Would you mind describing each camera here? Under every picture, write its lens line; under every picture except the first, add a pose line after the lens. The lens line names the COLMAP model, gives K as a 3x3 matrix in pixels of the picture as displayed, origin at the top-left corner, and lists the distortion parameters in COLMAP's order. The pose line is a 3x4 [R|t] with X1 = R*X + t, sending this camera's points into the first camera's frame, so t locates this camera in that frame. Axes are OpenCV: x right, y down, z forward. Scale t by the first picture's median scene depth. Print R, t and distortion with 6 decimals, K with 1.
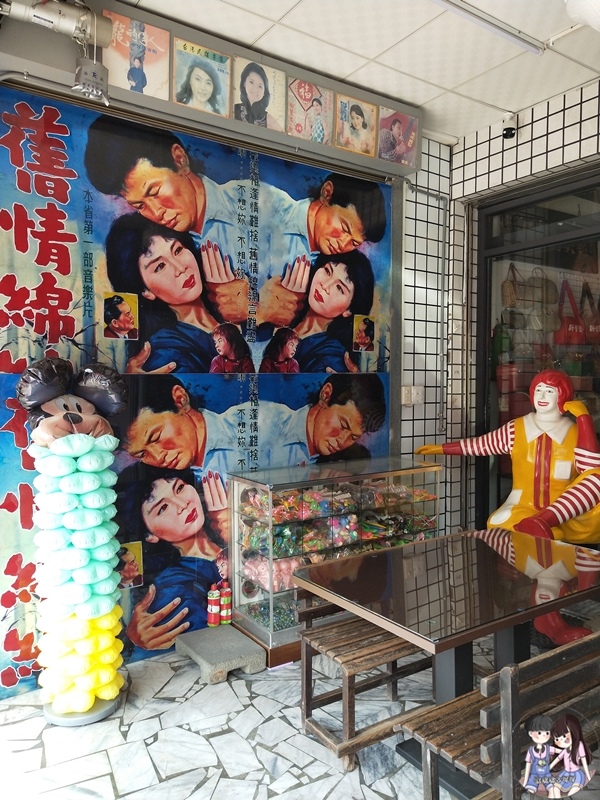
lens RADIAL K [[621.0, 0, 300.2], [0, 621.0, 397.6], [0, 0, 1]] dist [0.035573, -0.011002]
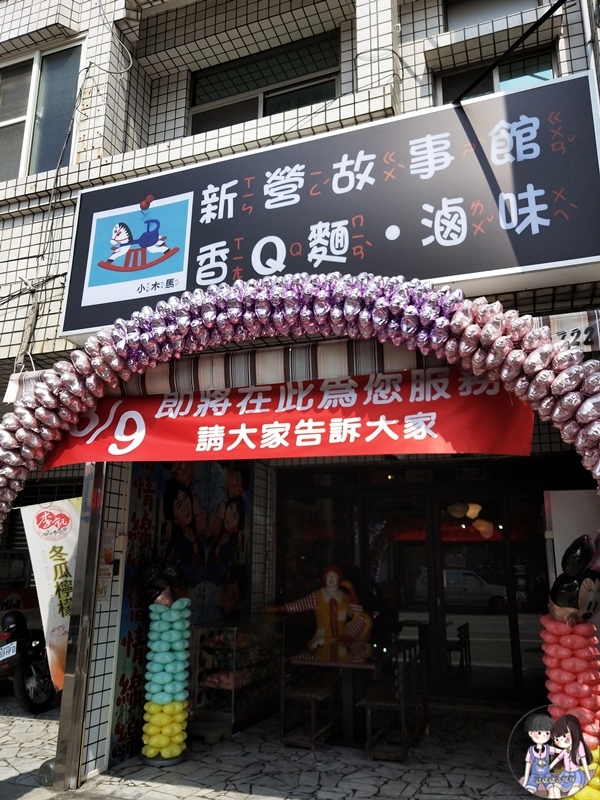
lens RADIAL K [[621.0, 0, 298.6], [0, 621.0, 395.0], [0, 0, 1]] dist [0.035573, -0.011002]
pose [[0.822306, 0.161348, 0.545691, -0.941235], [0.001278, 0.958434, -0.285313, 0.003619], [-0.569044, 0.235312, 0.787920, -0.707169]]
